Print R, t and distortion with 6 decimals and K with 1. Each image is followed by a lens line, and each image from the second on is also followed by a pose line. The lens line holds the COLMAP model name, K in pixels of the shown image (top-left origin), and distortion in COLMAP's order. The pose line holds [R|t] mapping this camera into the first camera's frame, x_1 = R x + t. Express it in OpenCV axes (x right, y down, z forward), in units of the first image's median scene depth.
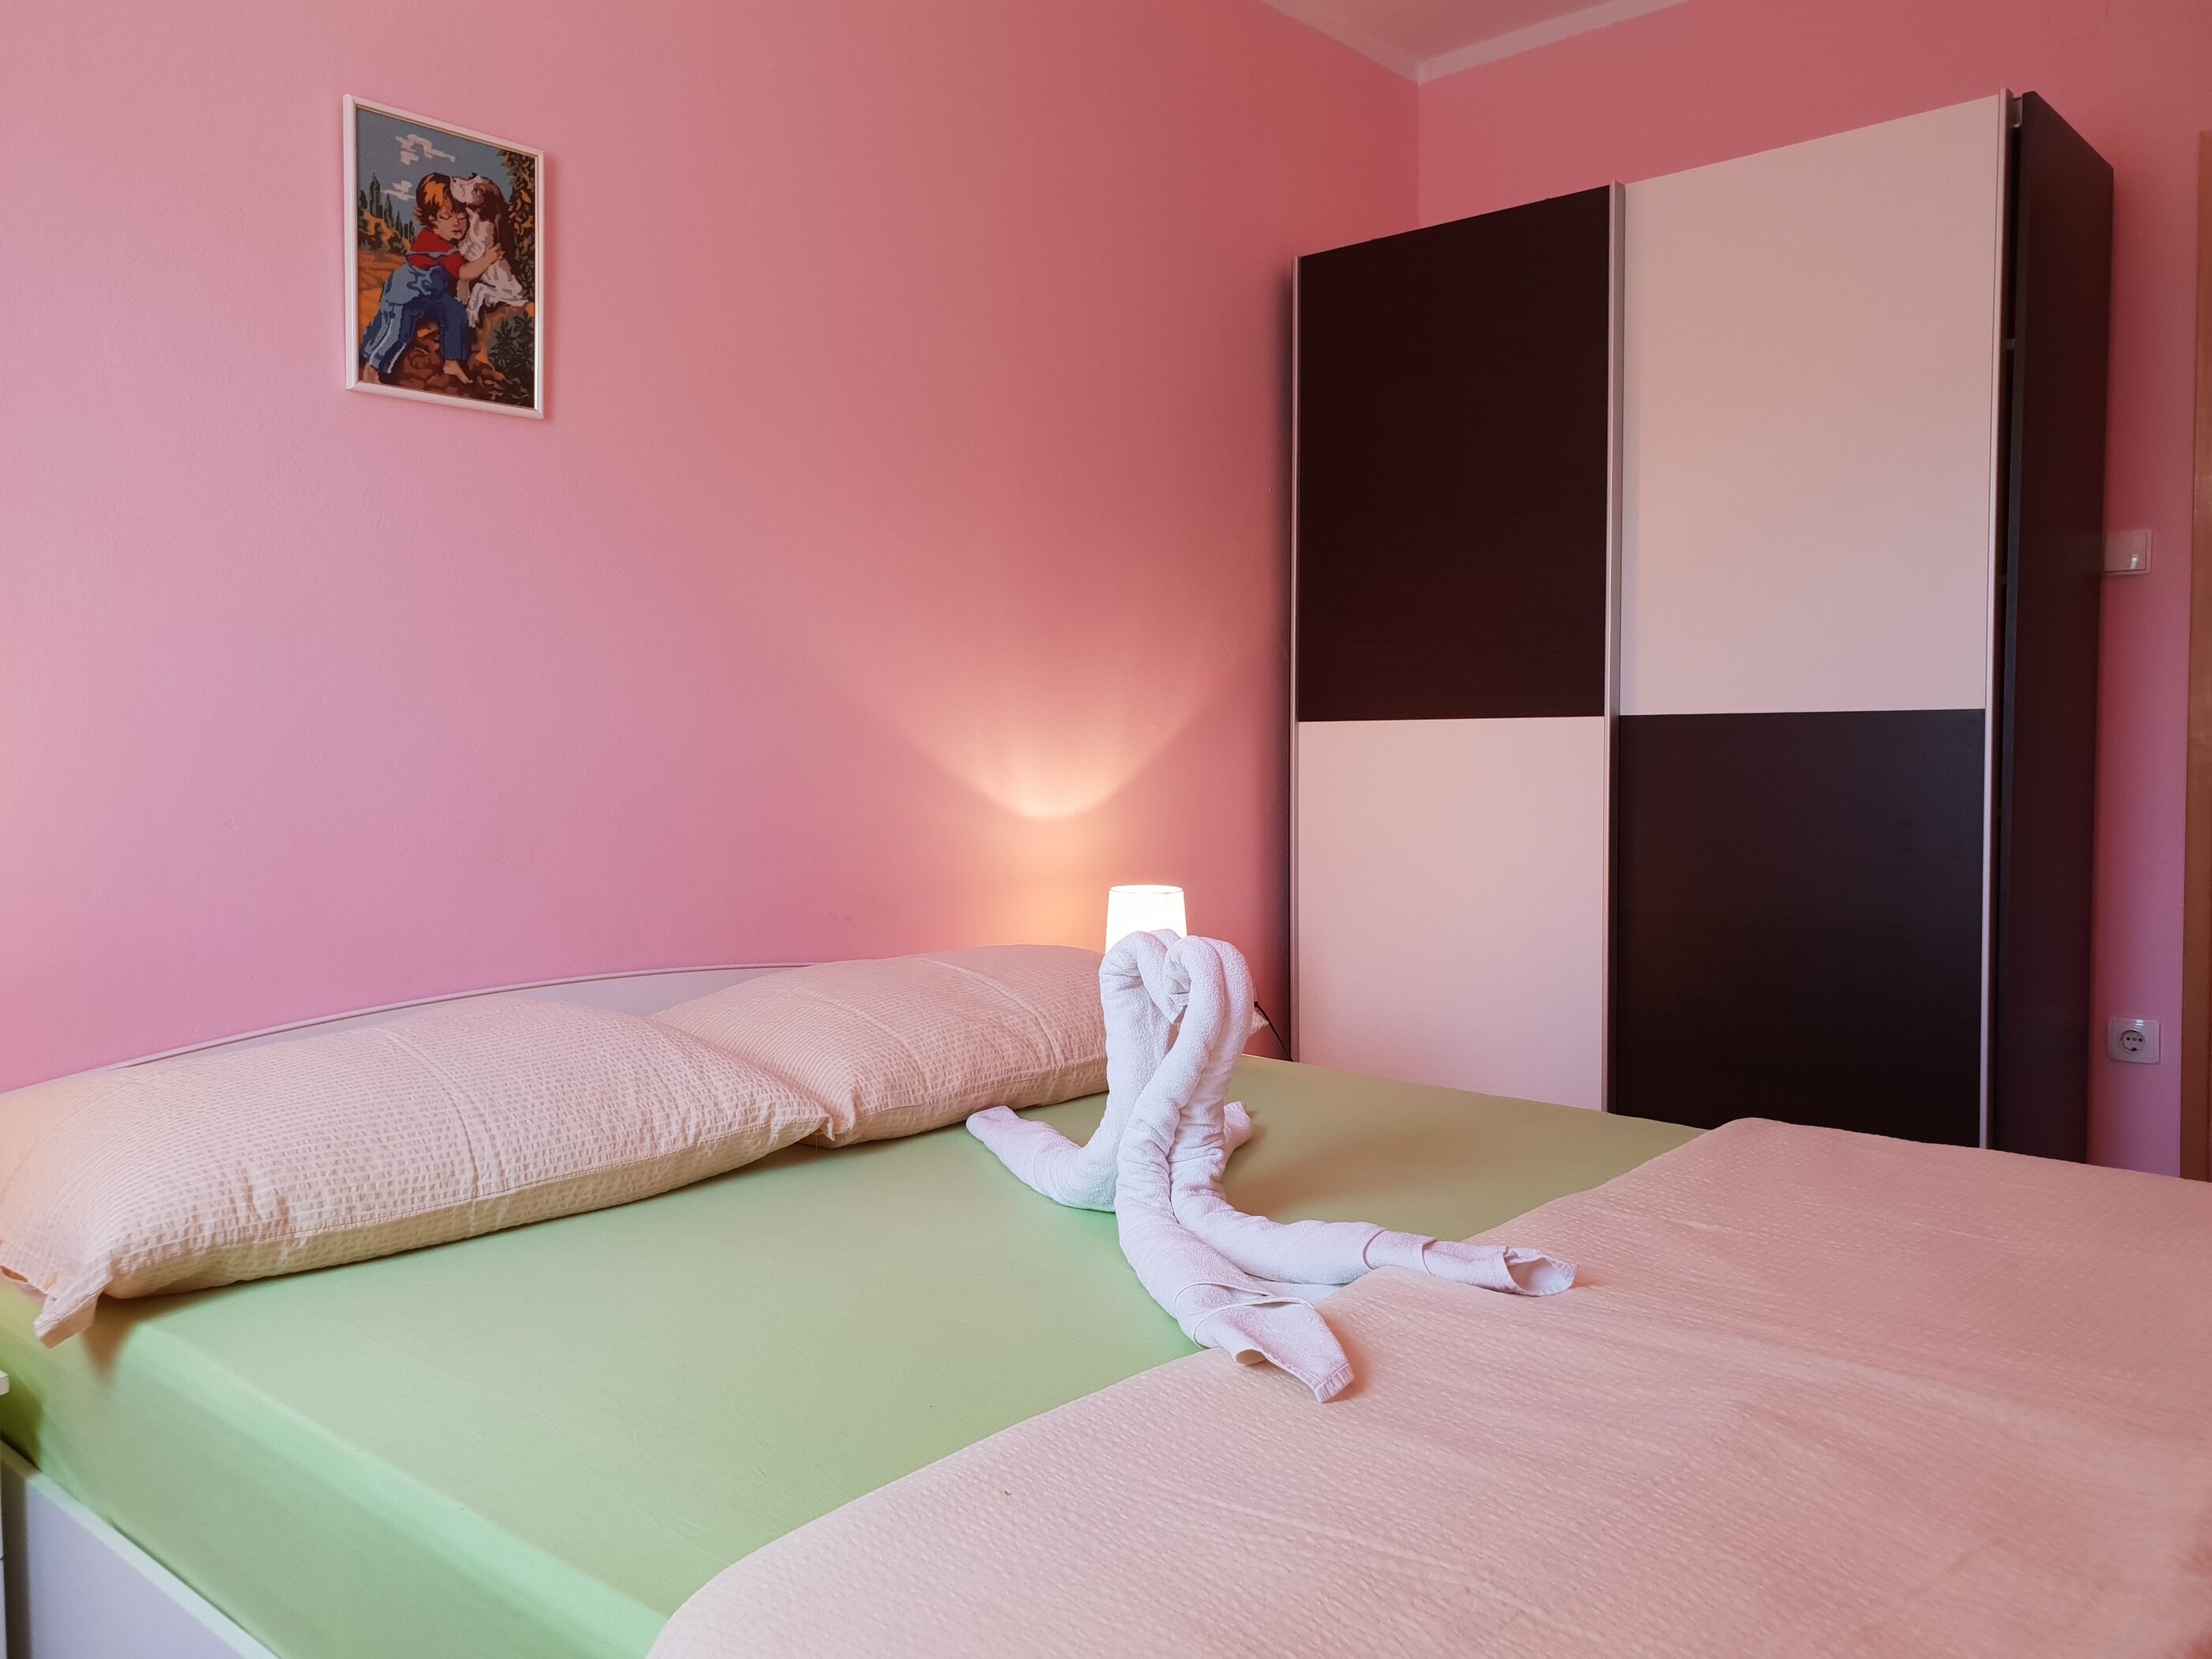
lens RADIAL K [[1706.3, 0, 1106.6], [0, 1706.3, 819.4], [0, 0, 1]] dist [0.035405, -0.111466]
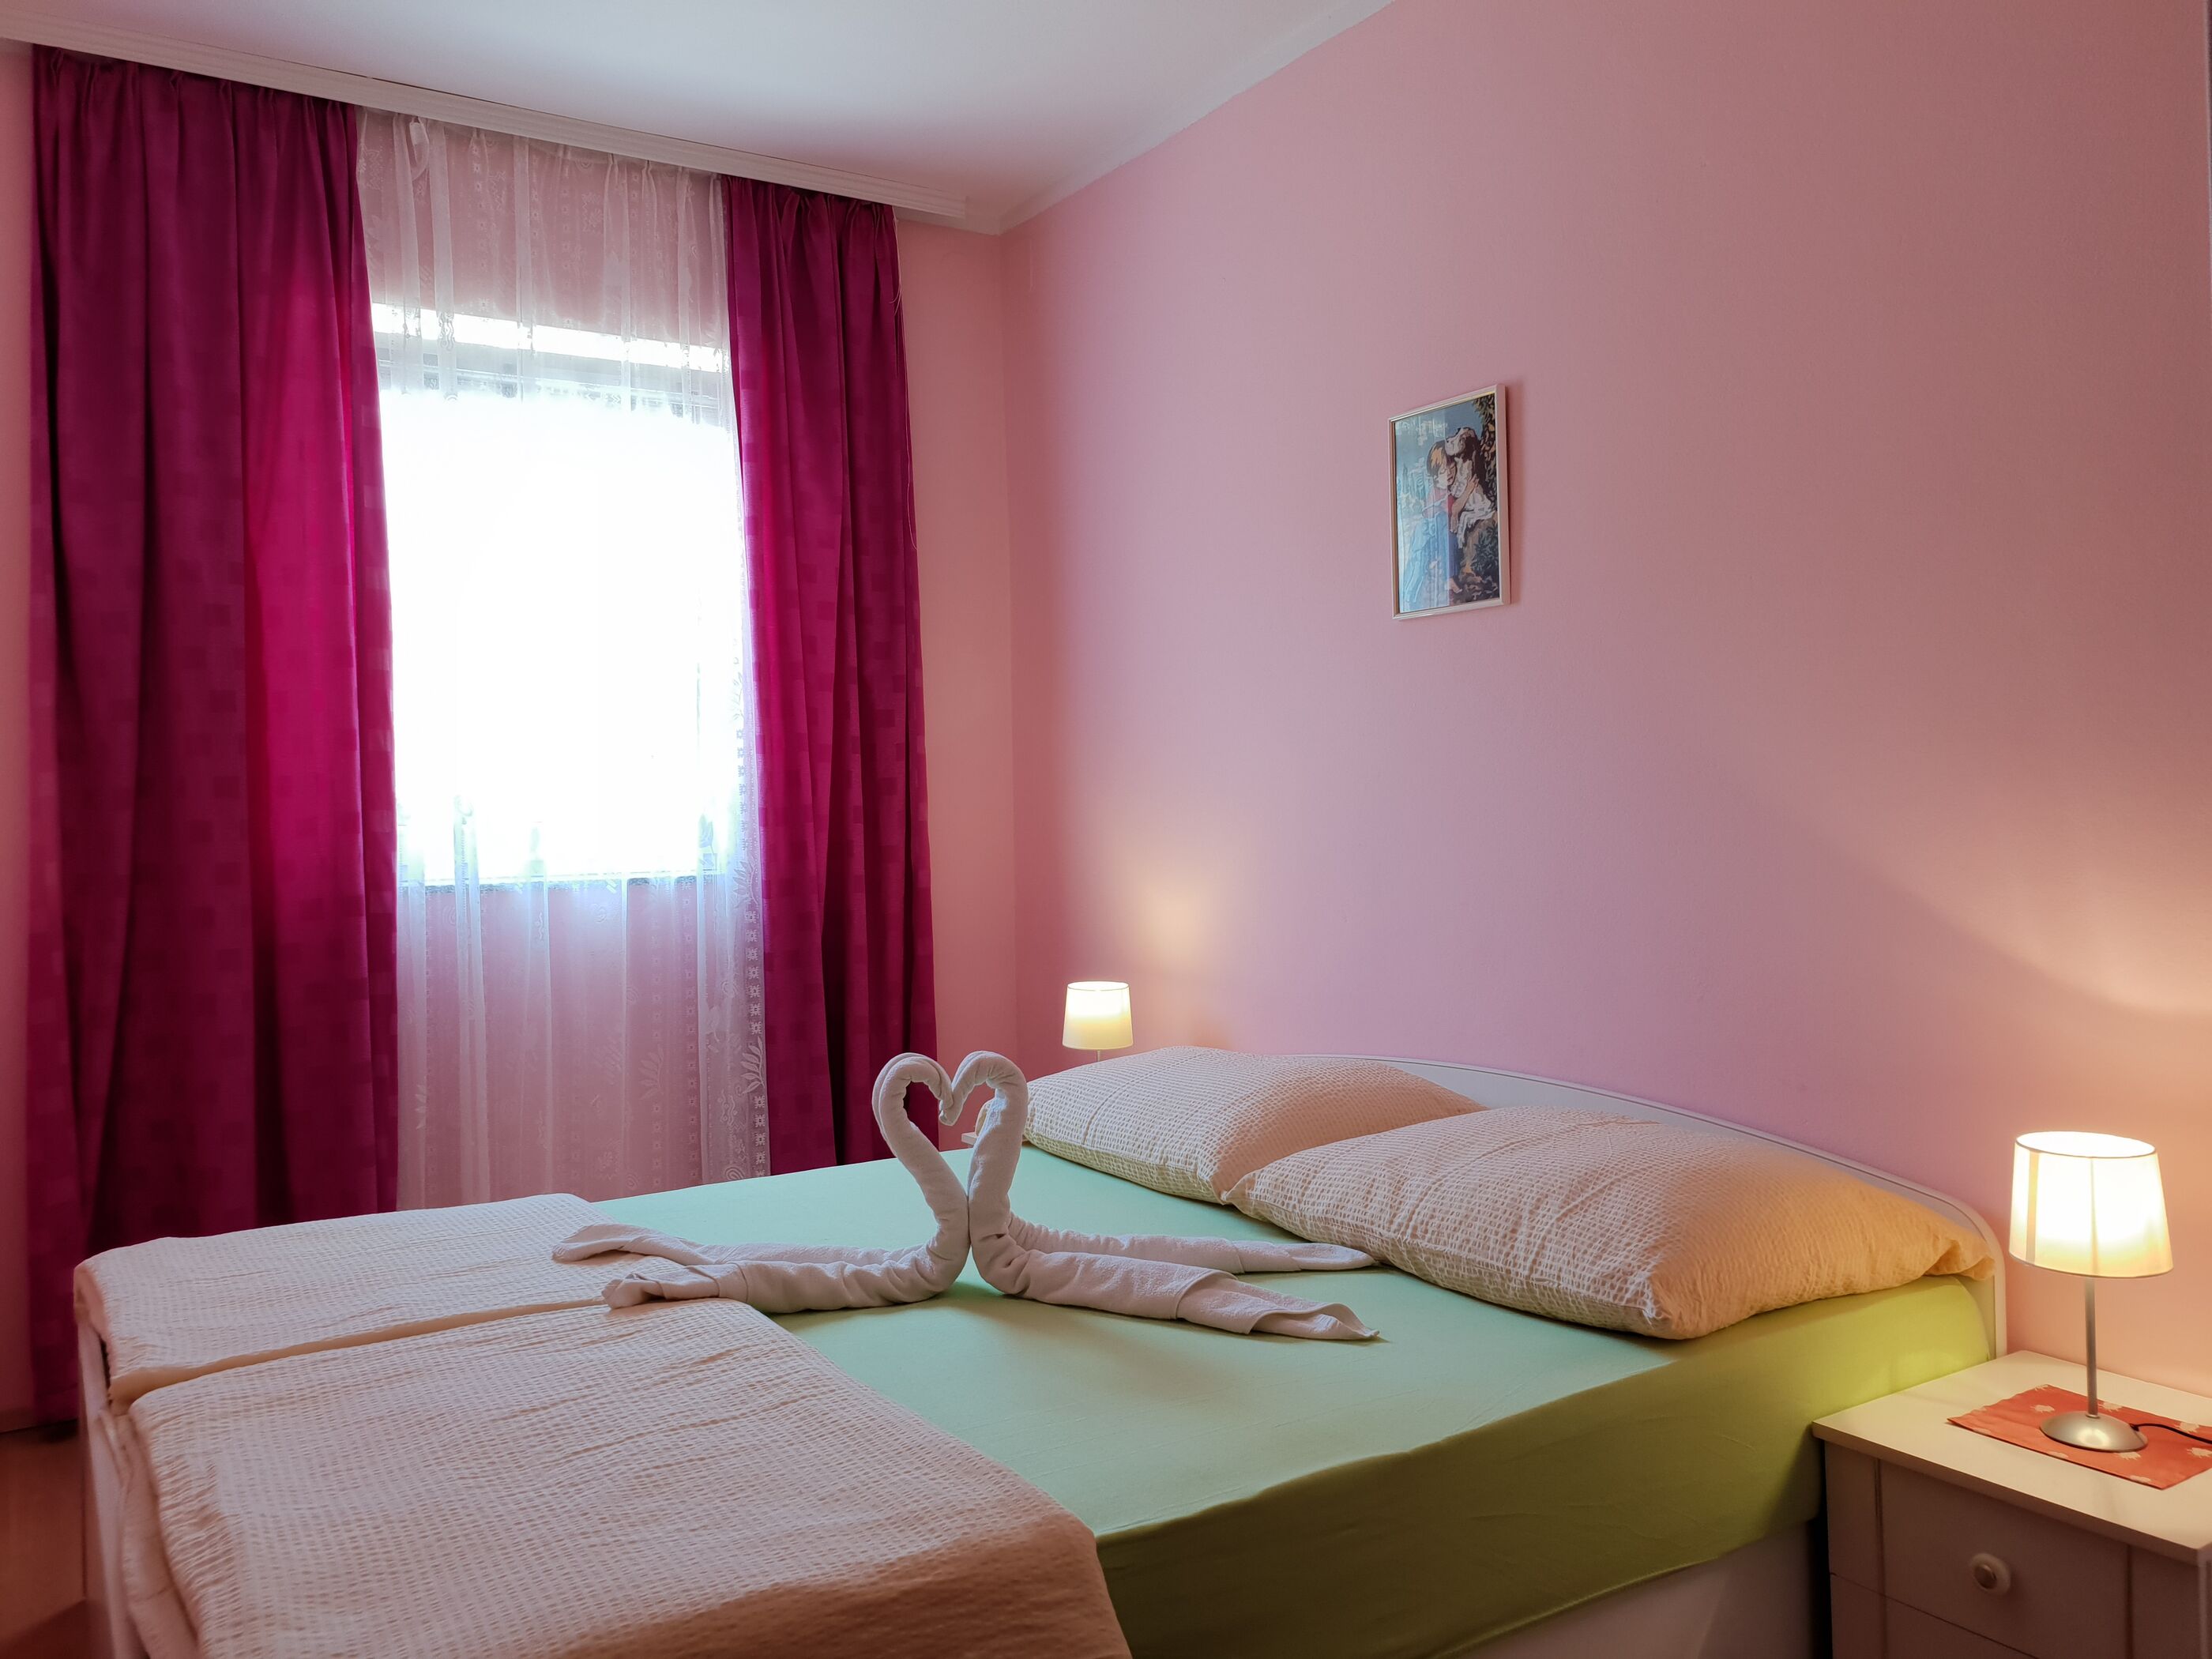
lens RADIAL K [[1706.3, 0, 1106.6], [0, 1706.3, 819.4], [0, 0, 1]] dist [0.035405, -0.111466]
pose [[-0.285129, 0.022139, -0.958233, 0.927987], [-0.015972, 0.999485, 0.027845, -0.113947], [0.958356, 0.023244, -0.284629, 1.100563]]
